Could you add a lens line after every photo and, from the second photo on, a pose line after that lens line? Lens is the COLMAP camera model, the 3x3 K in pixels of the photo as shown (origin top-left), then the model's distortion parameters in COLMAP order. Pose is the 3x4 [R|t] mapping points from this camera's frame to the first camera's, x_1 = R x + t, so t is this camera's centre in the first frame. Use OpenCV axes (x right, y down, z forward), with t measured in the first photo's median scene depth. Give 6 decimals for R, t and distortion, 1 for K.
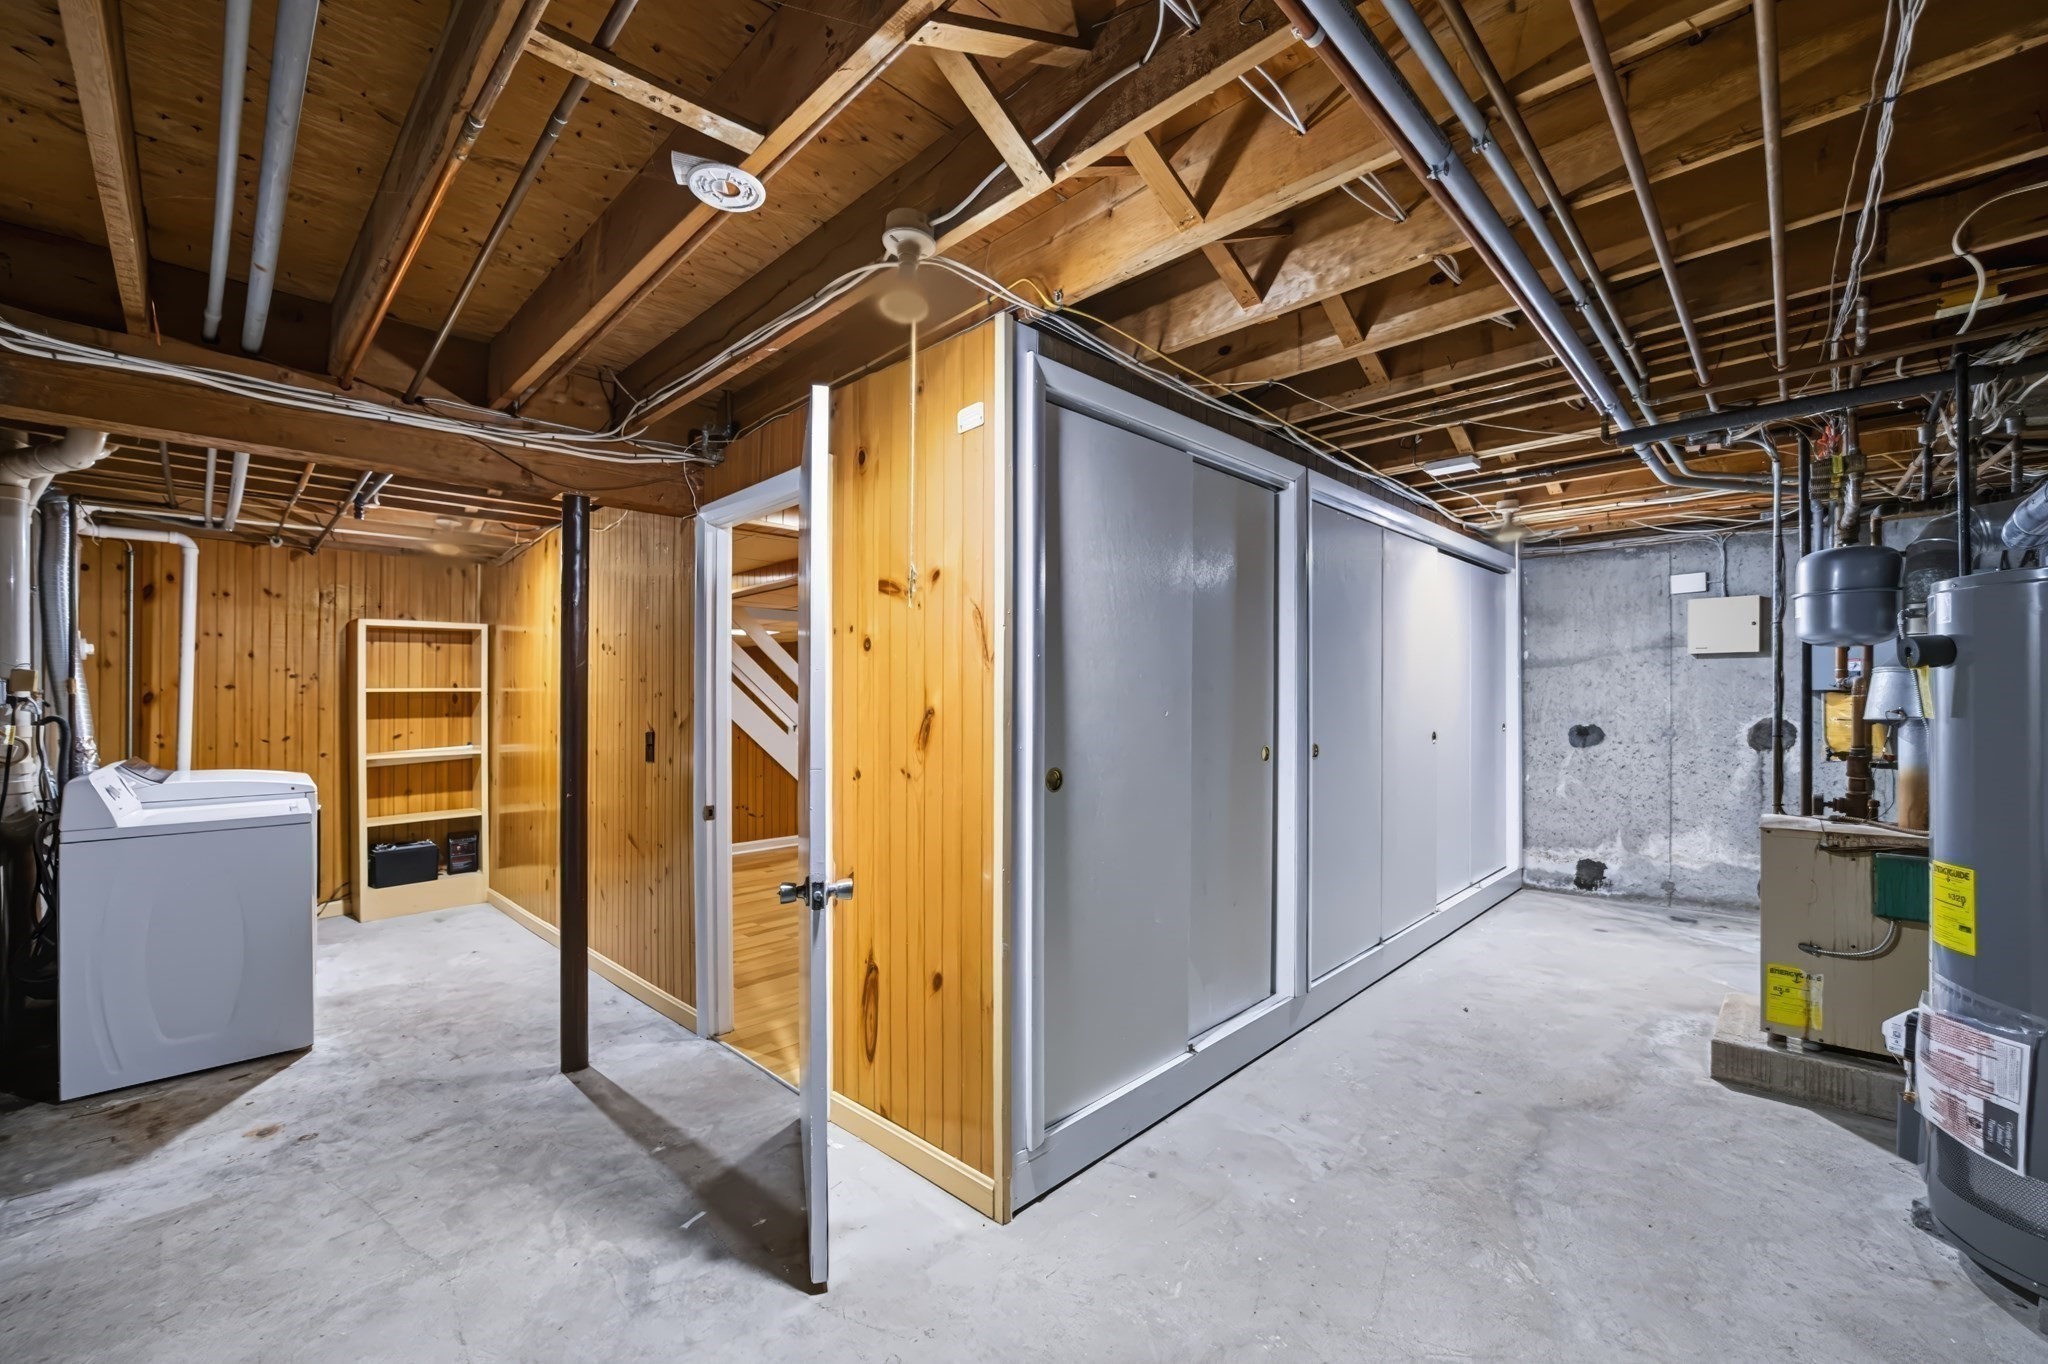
lens RADIAL K [[830.2, 0, 1026.4], [0, 830.2, 662.0], [0, 0, 1]] dist [-0.018882, 0.002317]
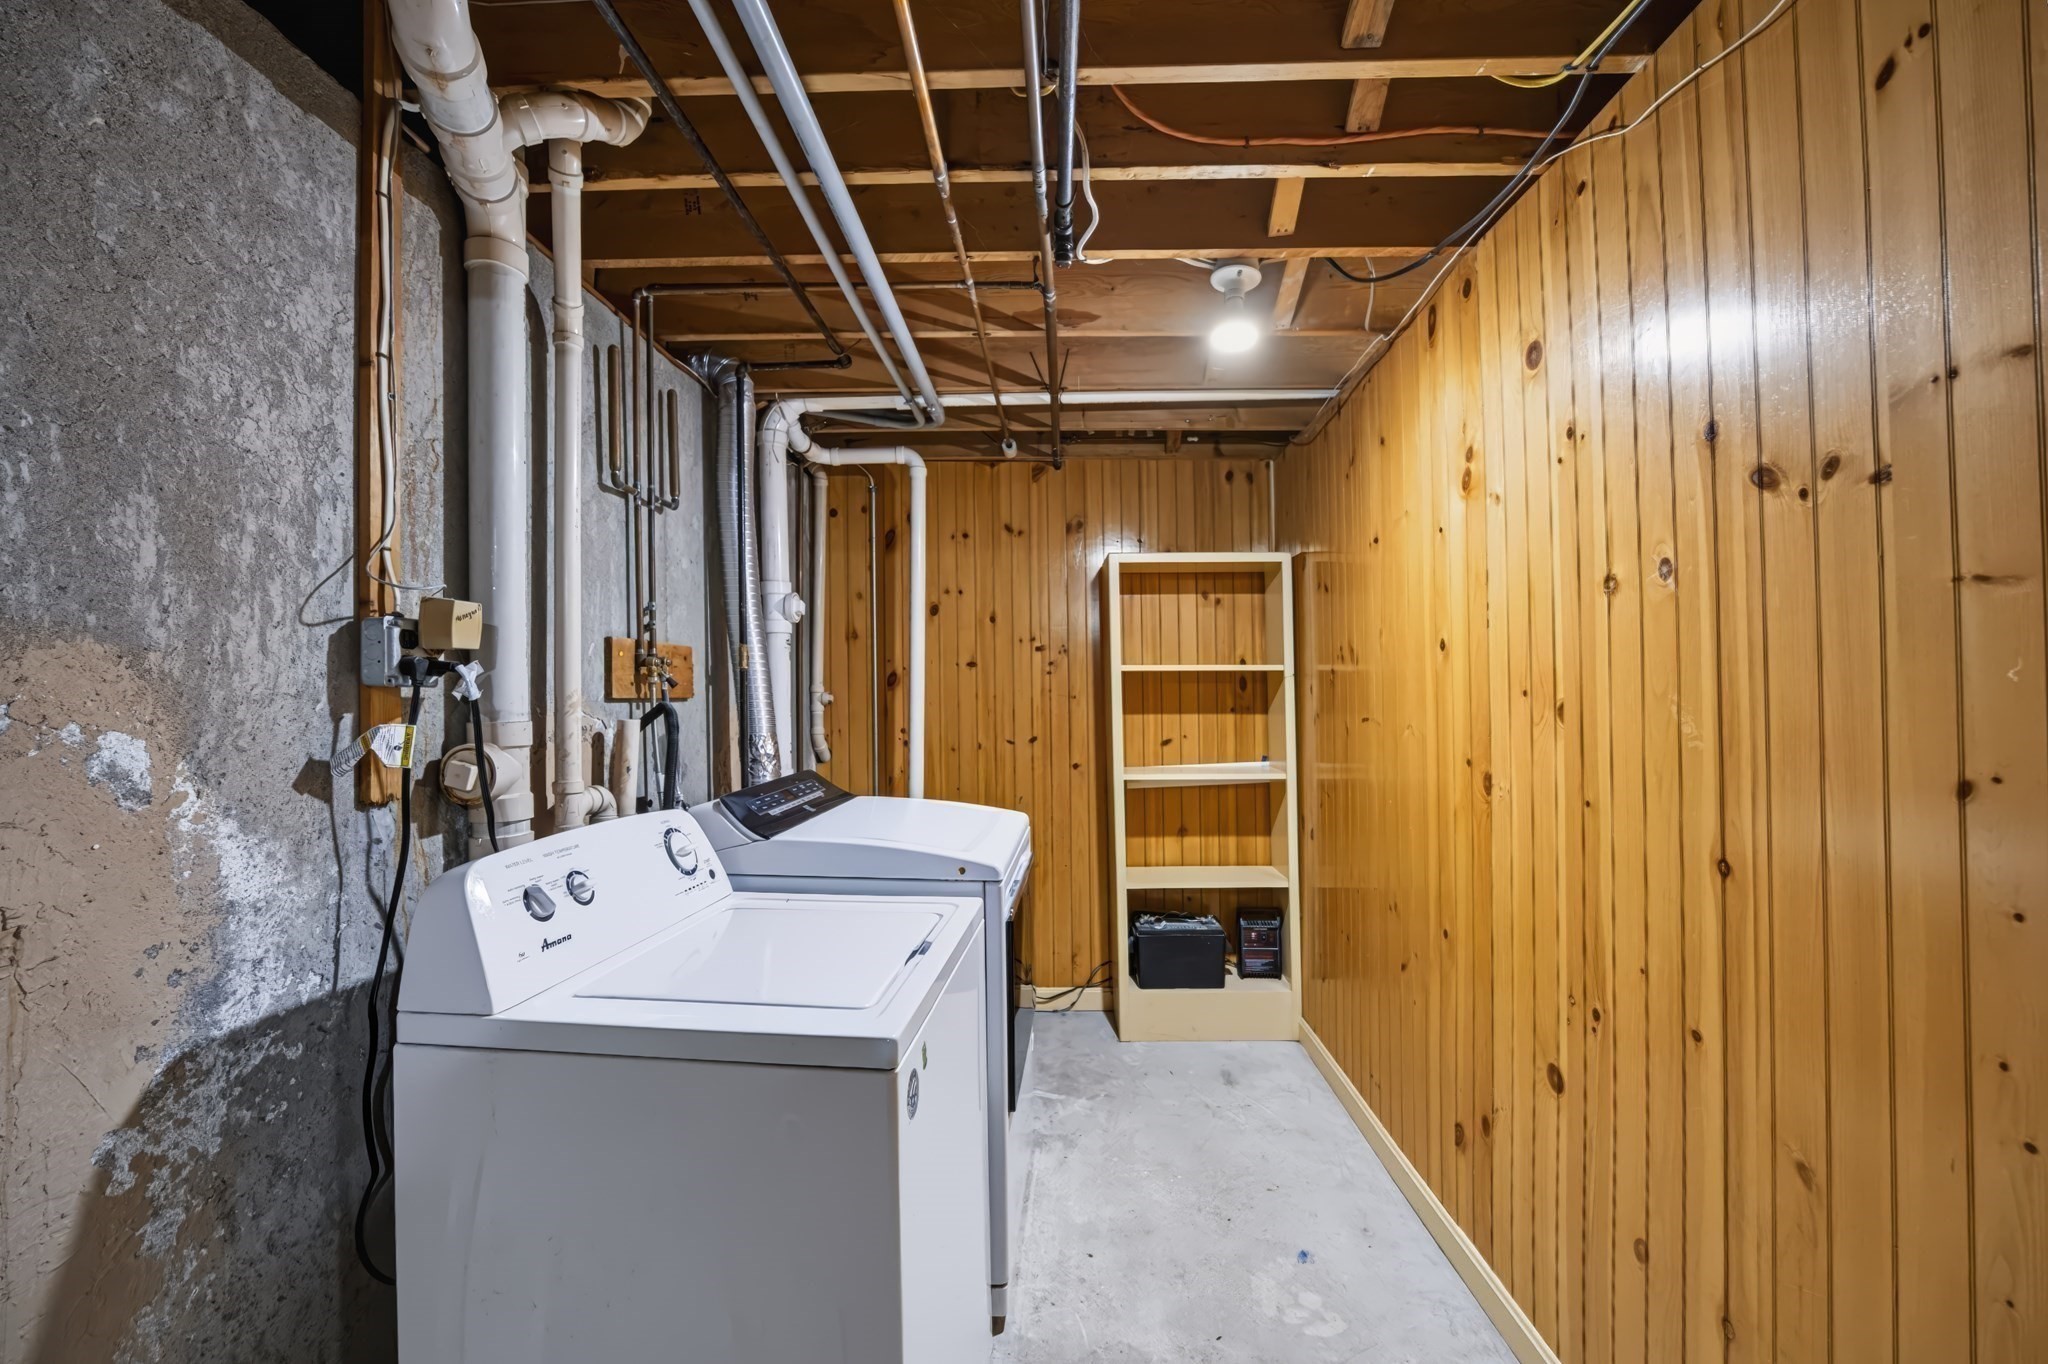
lens RADIAL K [[830.2, 0, 1021.8], [0, 830.2, 674.0], [0, 0, 1]] dist [-0.018882, 0.002317]
pose [[0.662131, -0.006691, -0.749358, -0.362837], [0.023207, 0.999664, 0.011579, 0.028394], [0.749029, -0.025057, 0.662064, 0.498701]]
